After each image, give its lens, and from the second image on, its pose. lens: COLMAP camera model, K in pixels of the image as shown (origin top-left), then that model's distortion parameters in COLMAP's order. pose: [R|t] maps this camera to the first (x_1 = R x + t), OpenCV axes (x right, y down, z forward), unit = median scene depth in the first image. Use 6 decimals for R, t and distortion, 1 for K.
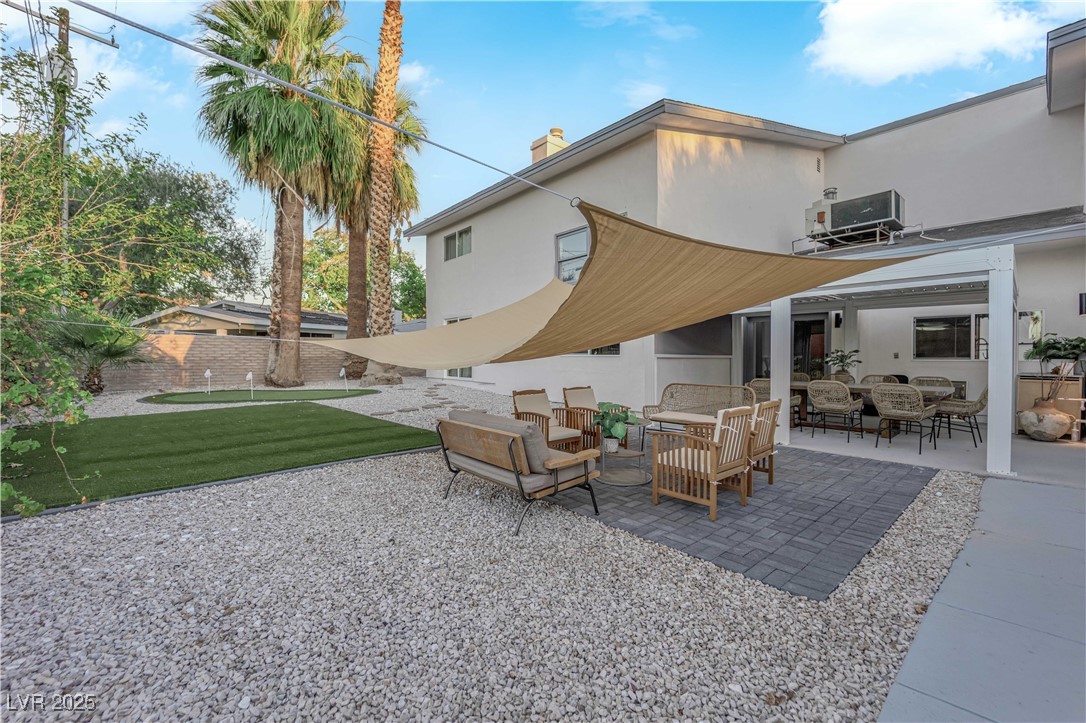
lens RADIAL K [[441.2, 0, 546.5], [0, 441.2, 357.8], [0, 0, 1]] dist [-0.003469, -0.000168]
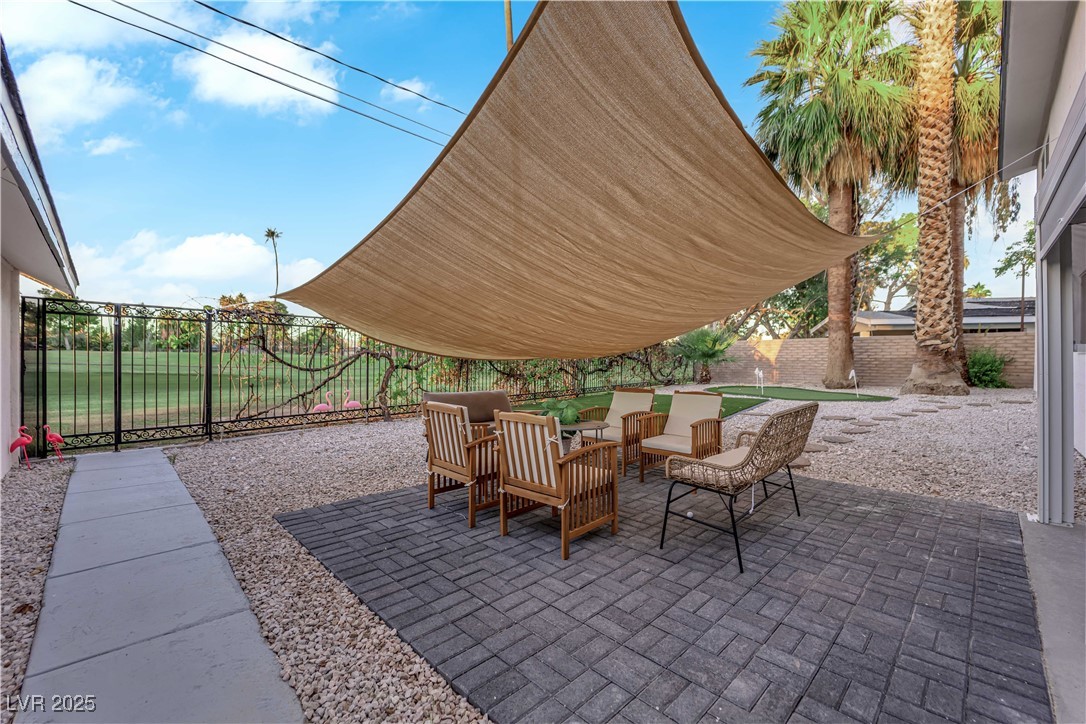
lens RADIAL K [[441.2, 0, 546.5], [0, 441.2, 360.6], [0, 0, 1]] dist [-0.003469, -0.000168]
pose [[0.062771, 0.003562, -0.998022, 0.357190], [-0.005684, 0.999979, 0.003211, 0.005214], [0.998012, 0.005471, 0.062790, 0.302583]]
